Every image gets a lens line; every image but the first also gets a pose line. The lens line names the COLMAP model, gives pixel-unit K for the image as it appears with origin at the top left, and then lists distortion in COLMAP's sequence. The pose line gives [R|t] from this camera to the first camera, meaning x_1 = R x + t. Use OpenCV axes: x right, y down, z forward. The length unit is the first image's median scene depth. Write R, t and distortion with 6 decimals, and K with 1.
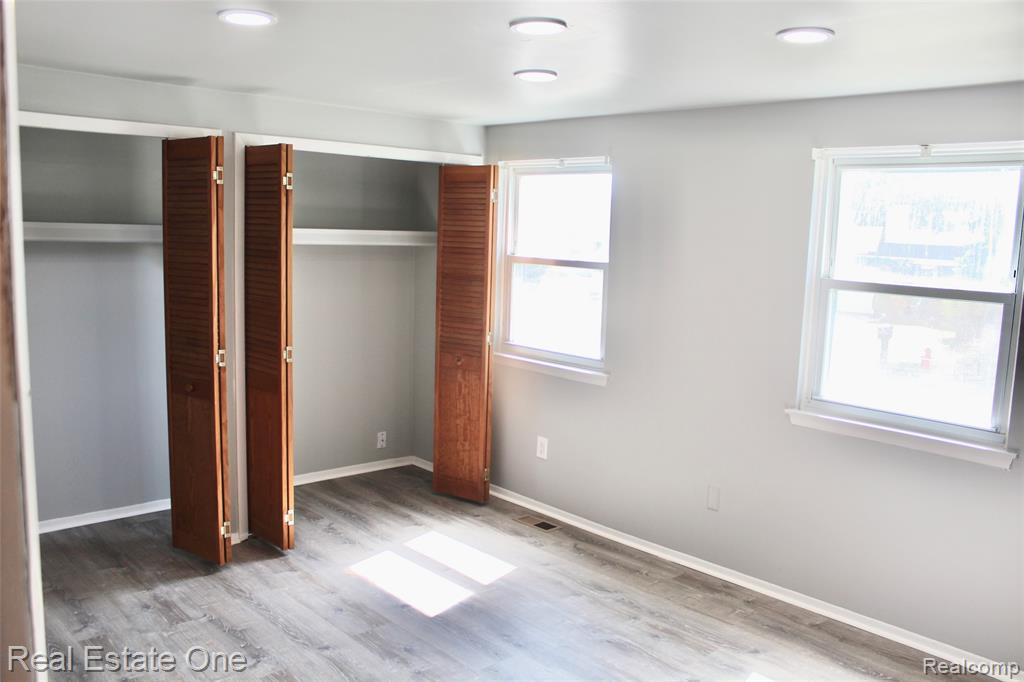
lens RADIAL K [[853.3, 0, 514.2], [0, 853.3, 344.3], [0, 0, 1]] dist [-0.168597, 0.141730]
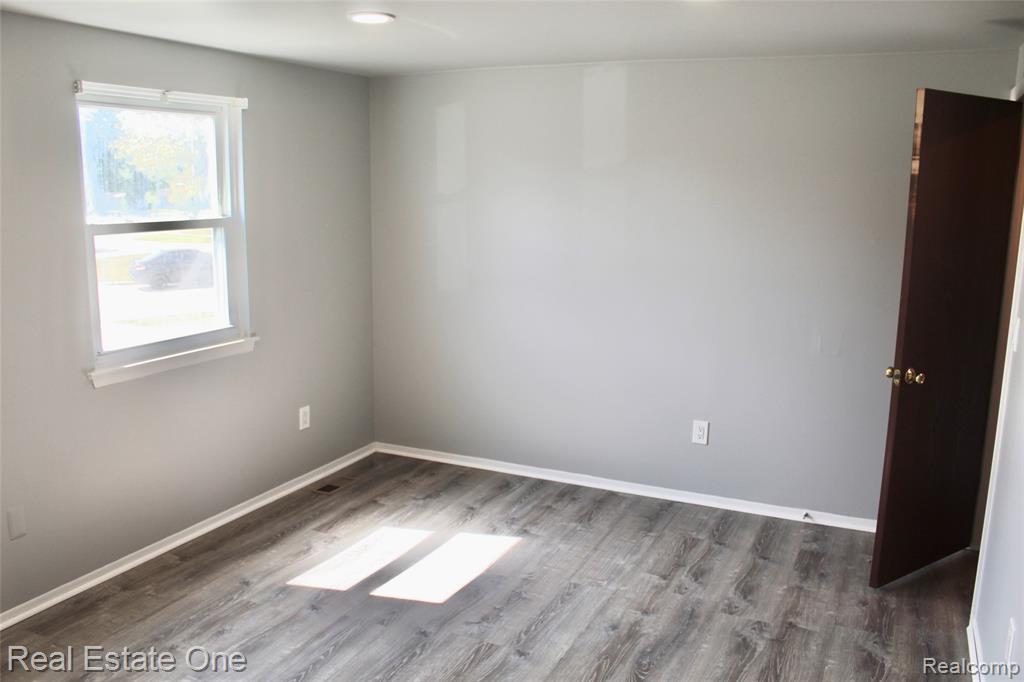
lens RADIAL K [[853.3, 0, 514.2], [0, 853.3, 344.3], [0, 0, 1]] dist [-0.168597, 0.141730]
pose [[-0.367772, -0.214457, 0.904849, -0.671378], [0.095801, 0.959129, 0.266260, -0.153388], [-0.924968, 0.184608, -0.332195, 0.917221]]
